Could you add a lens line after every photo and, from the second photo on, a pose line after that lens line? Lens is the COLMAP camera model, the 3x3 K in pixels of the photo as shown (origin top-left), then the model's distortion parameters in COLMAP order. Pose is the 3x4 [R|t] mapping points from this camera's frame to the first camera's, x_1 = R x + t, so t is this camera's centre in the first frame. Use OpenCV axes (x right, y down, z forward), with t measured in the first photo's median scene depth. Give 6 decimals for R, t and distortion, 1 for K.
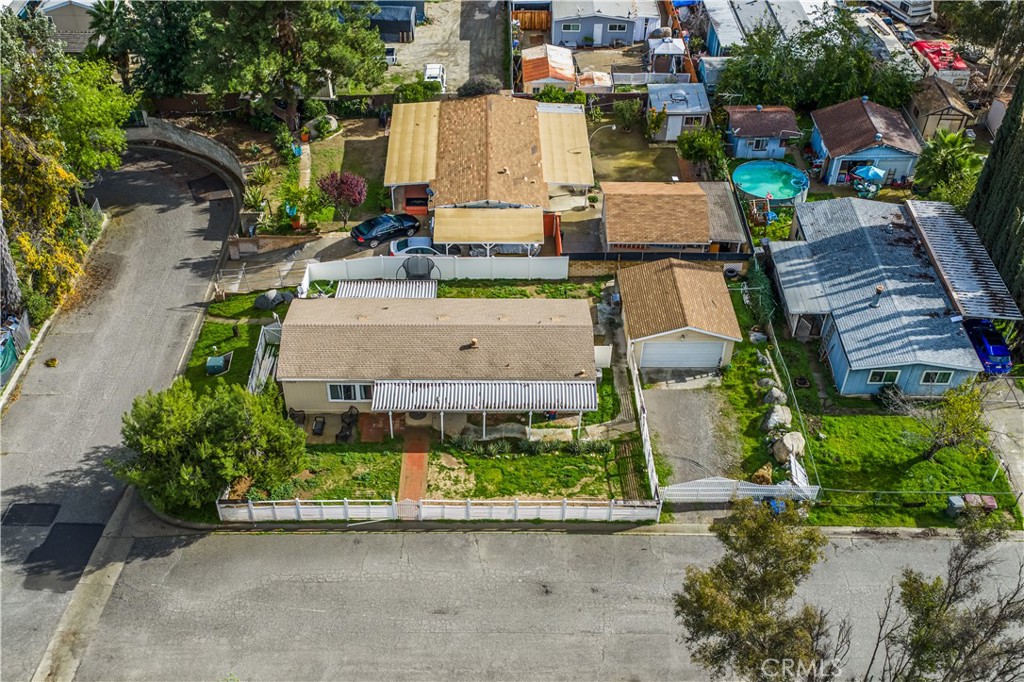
lens RADIAL K [[1069.7, 0, 481.4], [0, 1069.7, 394.0], [0, 0, 1]] dist [0.023732, 0.000000]
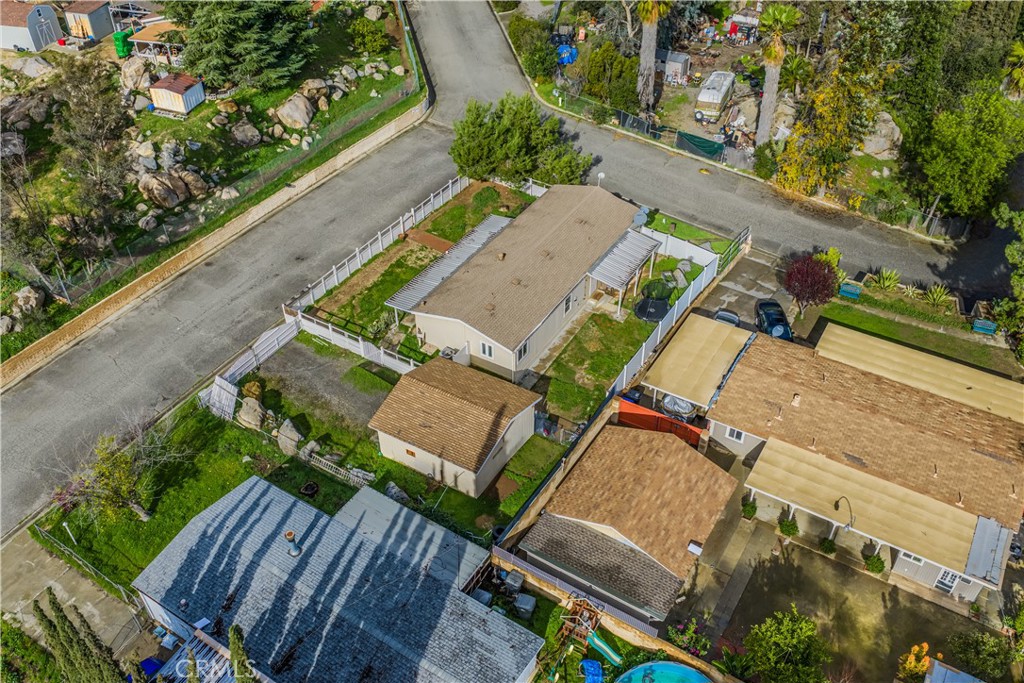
lens RADIAL K [[843.4, 0, 509.1], [0, 843.4, 342.5], [0, 0, 1]] dist [-0.000928, 0.010747]
pose [[-0.523632, 0.552588, -0.648426, 0.595821], [-0.570438, 0.337903, 0.748614, -0.666331], [0.632780, 0.761884, 0.138281, 0.911779]]
